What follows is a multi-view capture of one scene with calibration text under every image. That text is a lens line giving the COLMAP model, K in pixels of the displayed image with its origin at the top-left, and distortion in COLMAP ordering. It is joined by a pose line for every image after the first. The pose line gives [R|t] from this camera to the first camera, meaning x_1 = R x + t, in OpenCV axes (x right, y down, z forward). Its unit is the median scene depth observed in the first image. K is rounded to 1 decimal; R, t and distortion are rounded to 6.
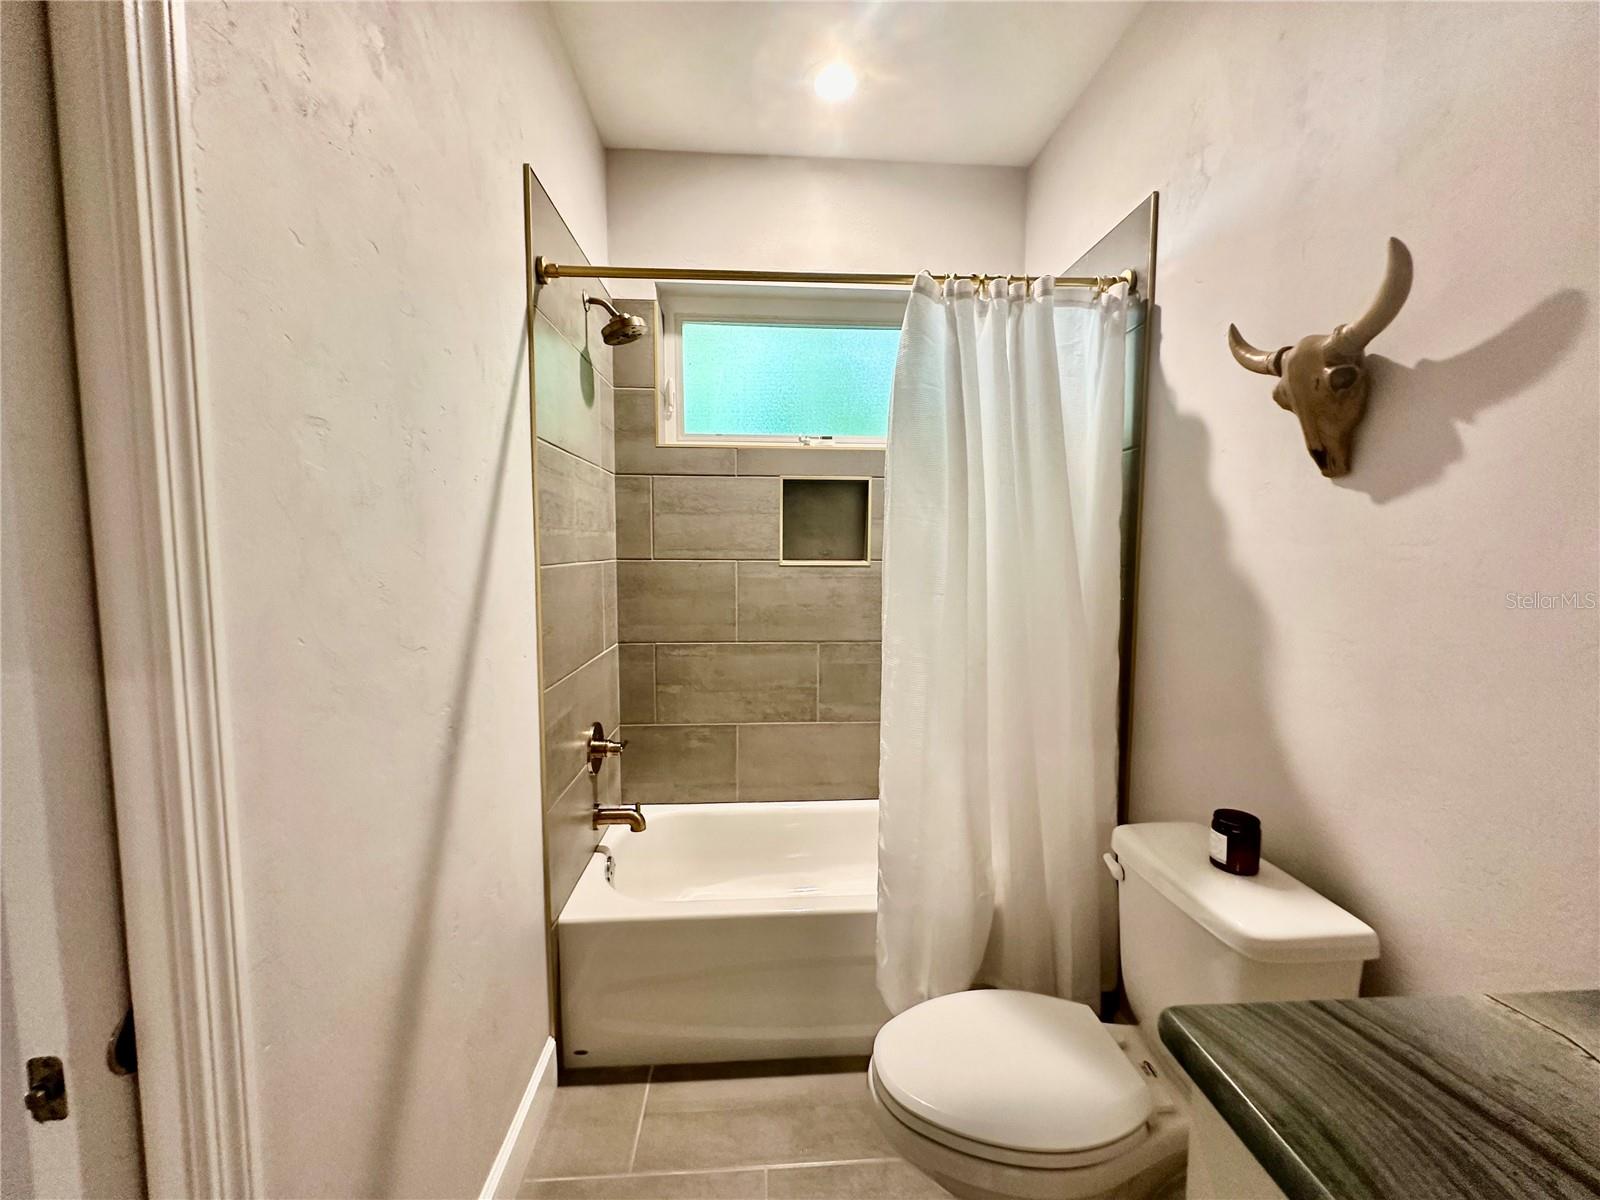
lens RADIAL K [[645.5, 0, 797.8], [0, 645.5, 591.0], [0, 0, 1]] dist [0.001684, 0.000986]
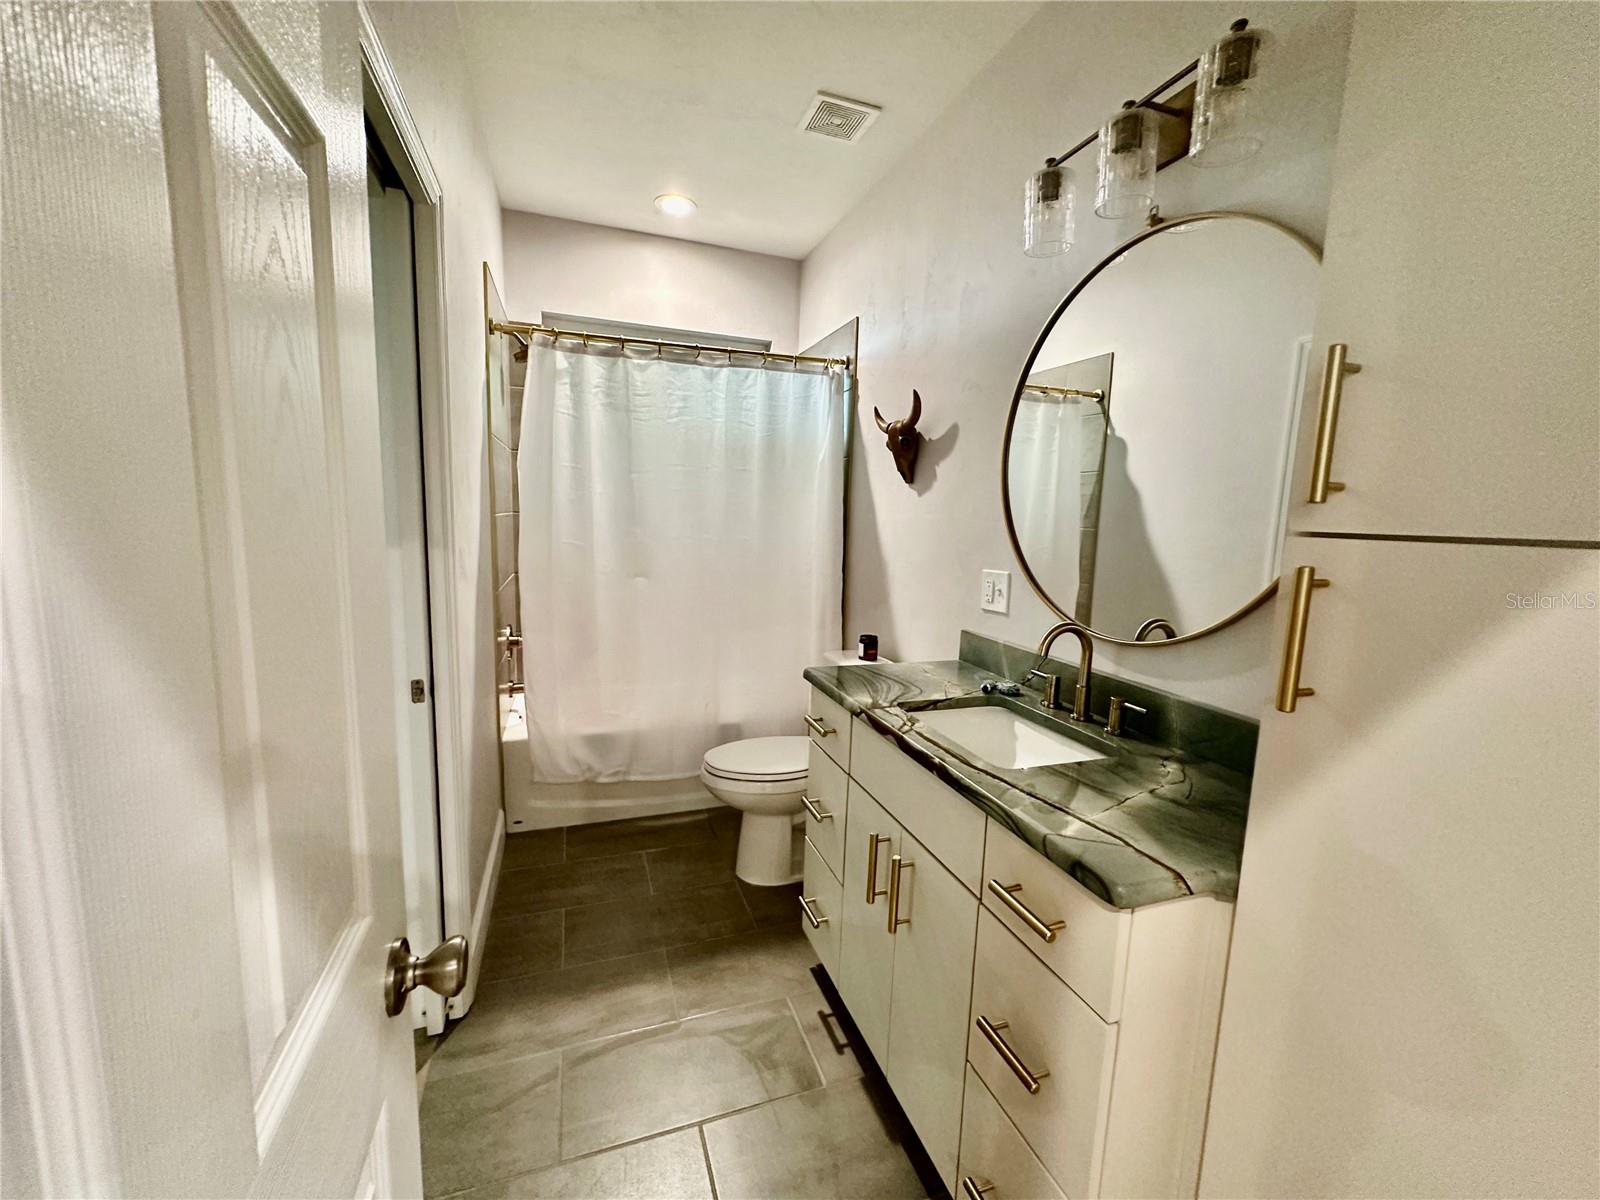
lens RADIAL K [[645.5, 0, 792.4], [0, 645.5, 602.3], [0, 0, 1]] dist [0.001684, 0.000986]
pose [[0.962403, -0.009938, 0.271445, -0.169819], [-0.009487, 0.997491, 0.070155, 0.081245], [-0.271461, -0.070092, 0.959894, -1.039958]]
